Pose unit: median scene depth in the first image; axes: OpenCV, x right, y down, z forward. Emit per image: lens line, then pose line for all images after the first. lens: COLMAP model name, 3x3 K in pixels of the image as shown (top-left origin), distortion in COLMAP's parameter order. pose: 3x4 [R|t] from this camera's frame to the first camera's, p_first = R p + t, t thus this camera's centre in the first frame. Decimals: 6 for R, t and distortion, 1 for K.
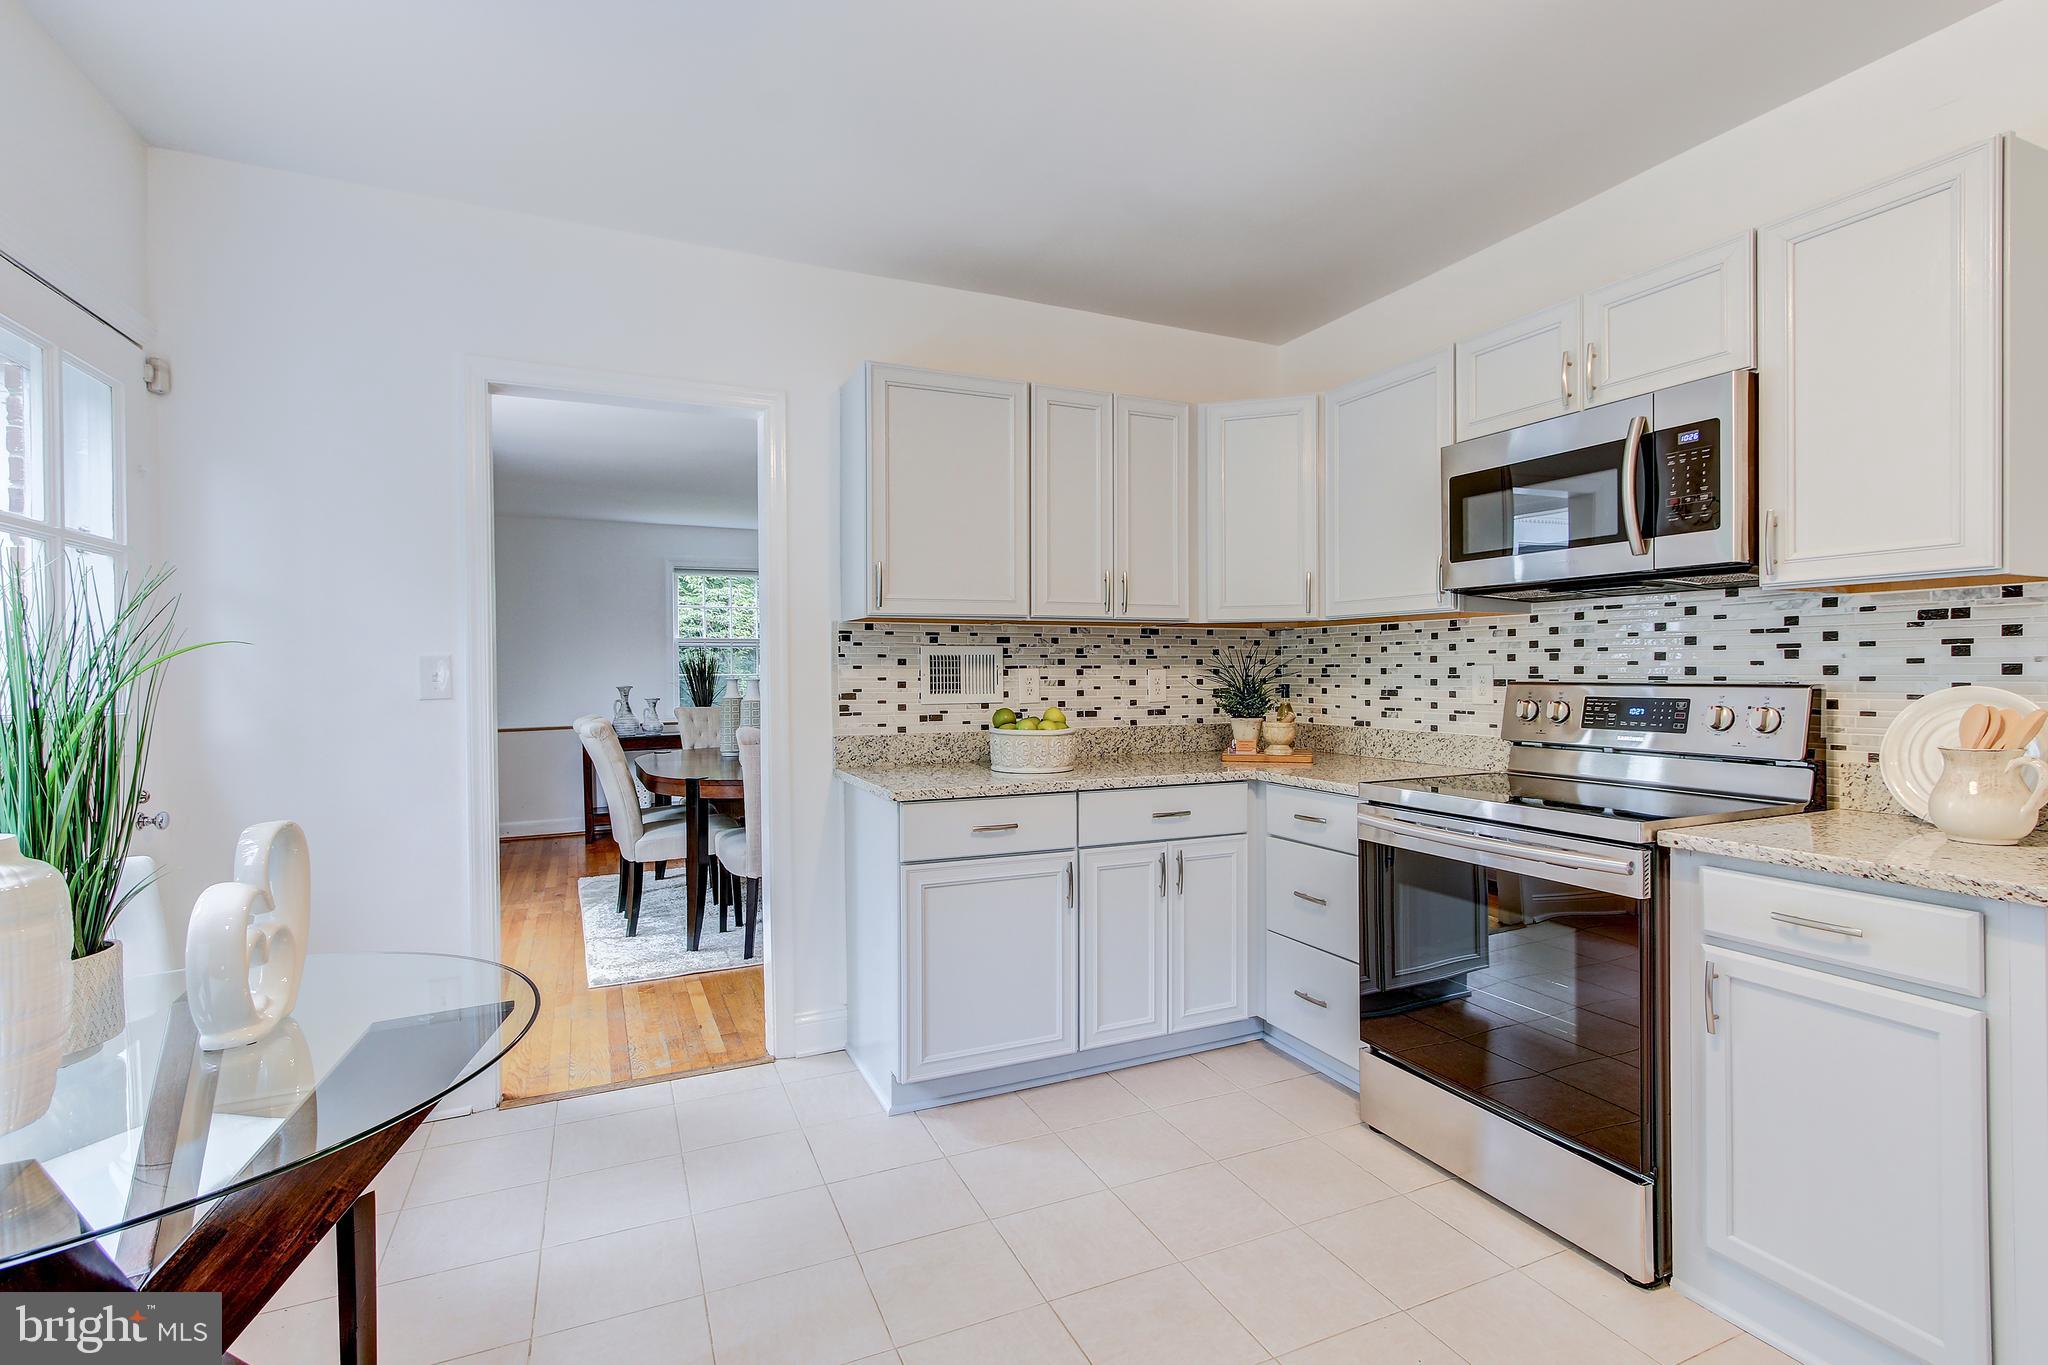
lens RADIAL K [[951.3, 0, 1033.9], [0, 951.3, 674.5], [0, 0, 1]] dist [-0.002602, 0.004548]
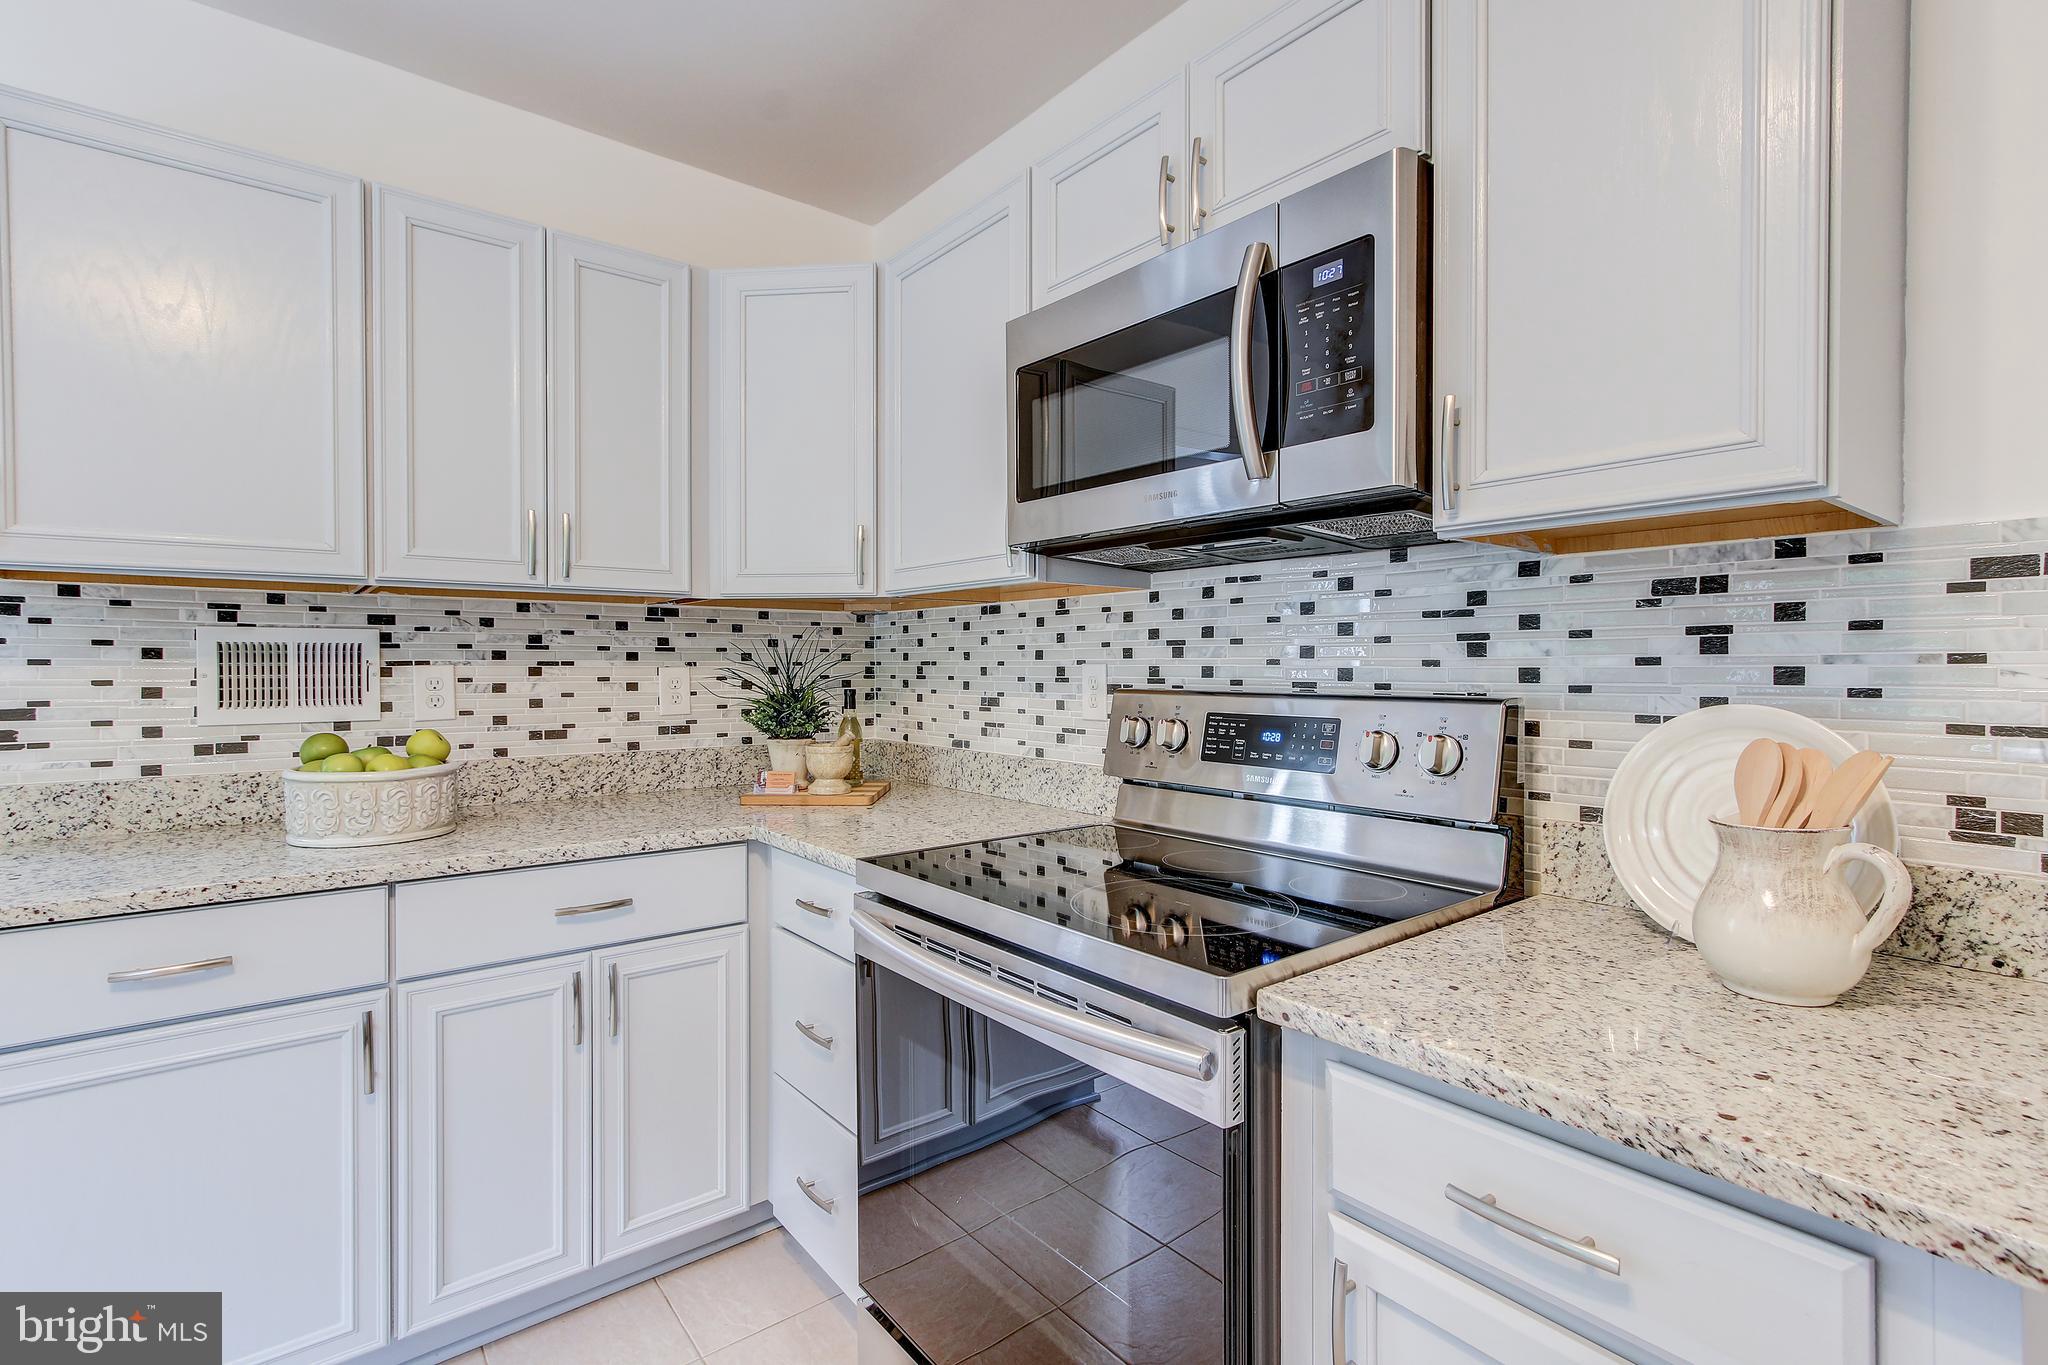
lens RADIAL K [[951.3, 0, 1033.9], [0, 951.3, 674.5], [0, 0, 1]] dist [-0.002602, 0.004548]
pose [[0.969818, 0.002036, 0.243820, 0.281555], [-0.003171, 0.999986, 0.004264, -0.005223], [-0.243808, -0.004908, 0.969811, 0.362556]]
